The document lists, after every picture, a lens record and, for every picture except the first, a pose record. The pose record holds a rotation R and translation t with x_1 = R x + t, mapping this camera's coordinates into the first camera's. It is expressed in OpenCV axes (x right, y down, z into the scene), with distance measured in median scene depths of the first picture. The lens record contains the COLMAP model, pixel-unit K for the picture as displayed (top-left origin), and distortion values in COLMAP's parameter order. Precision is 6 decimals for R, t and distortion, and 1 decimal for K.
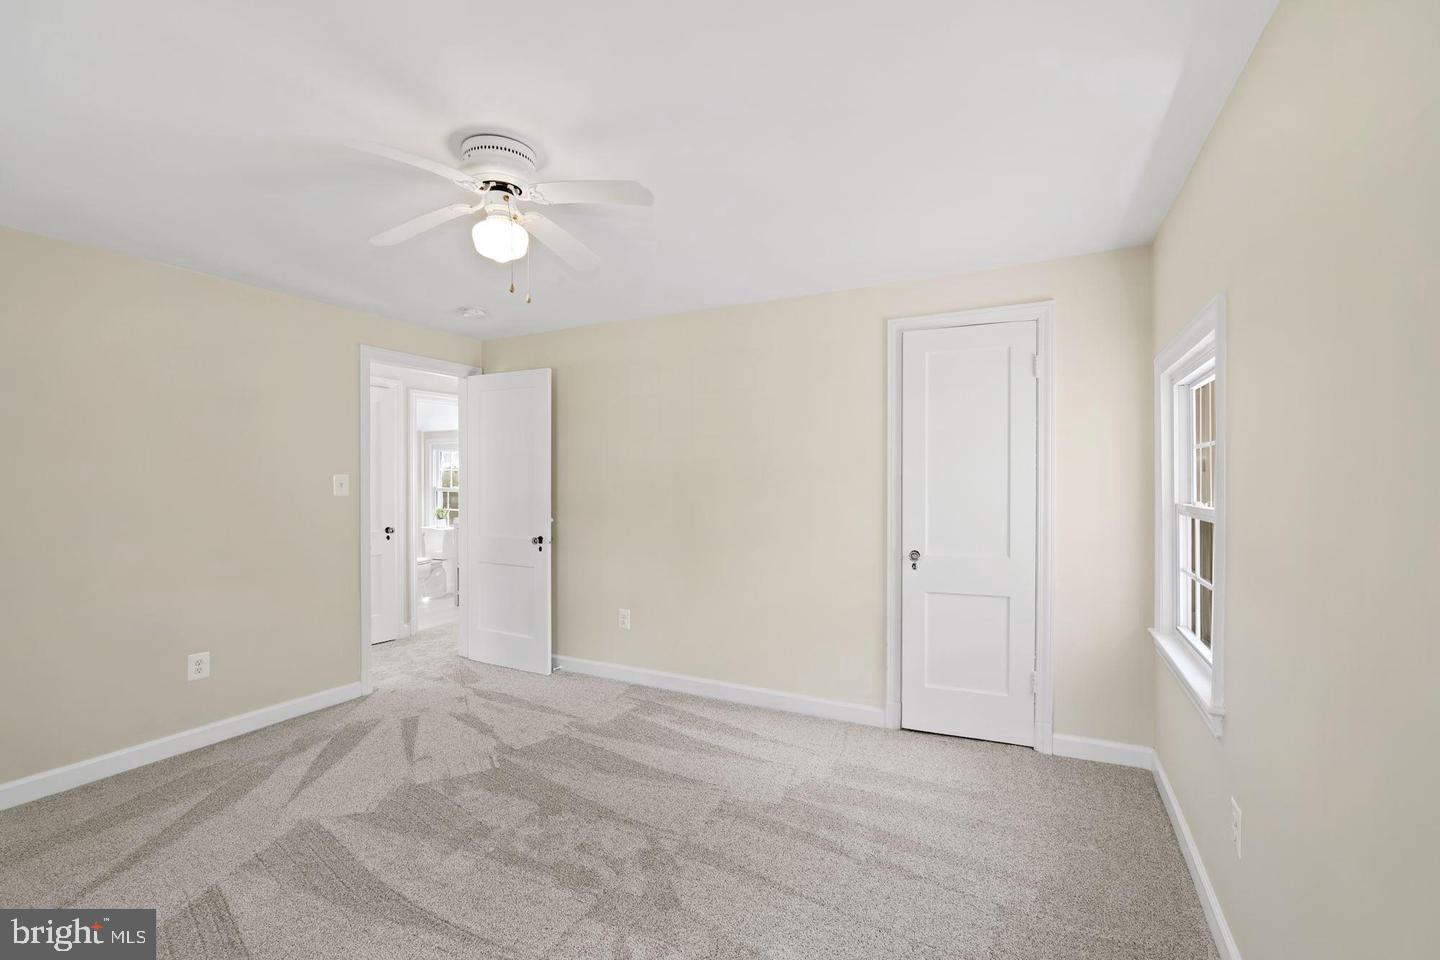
lens RADIAL K [[623.5, 0, 720.0], [0, 623.5, 480.0], [0, 0, 1]] dist [-0.017184, 0.001083]
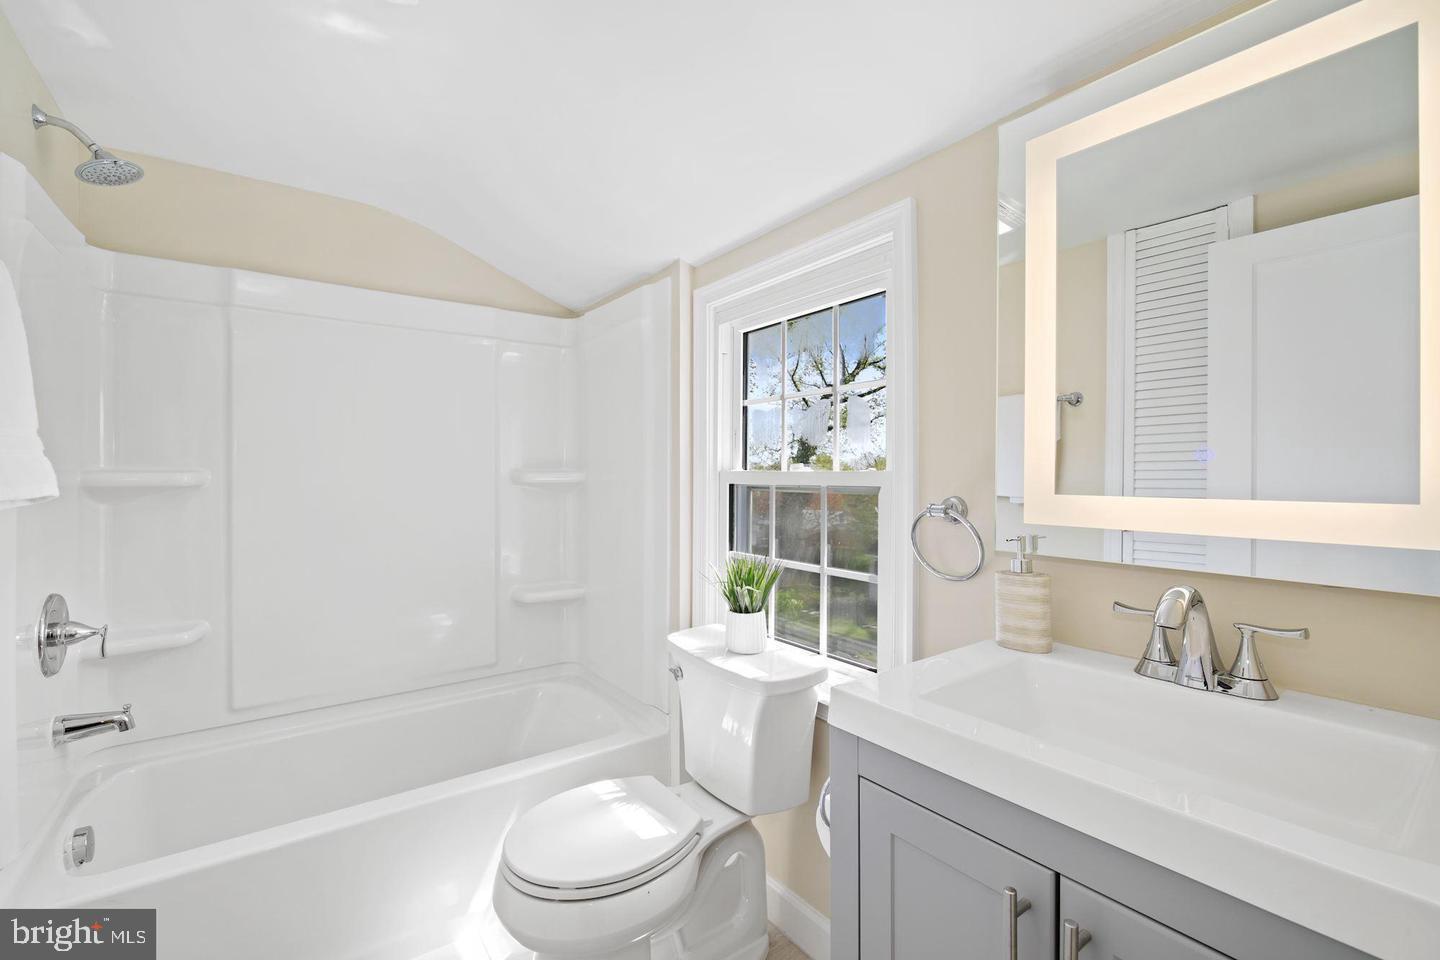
lens RADIAL K [[623.5, 0, 720.0], [0, 623.5, 480.0], [0, 0, 1]] dist [-0.017184, 0.001083]
pose [[0.894075, 0.004596, -0.447893, -0.356177], [-0.000893, 0.999964, 0.008478, 0.013940], [0.447916, -0.007180, 0.894047, 0.793708]]
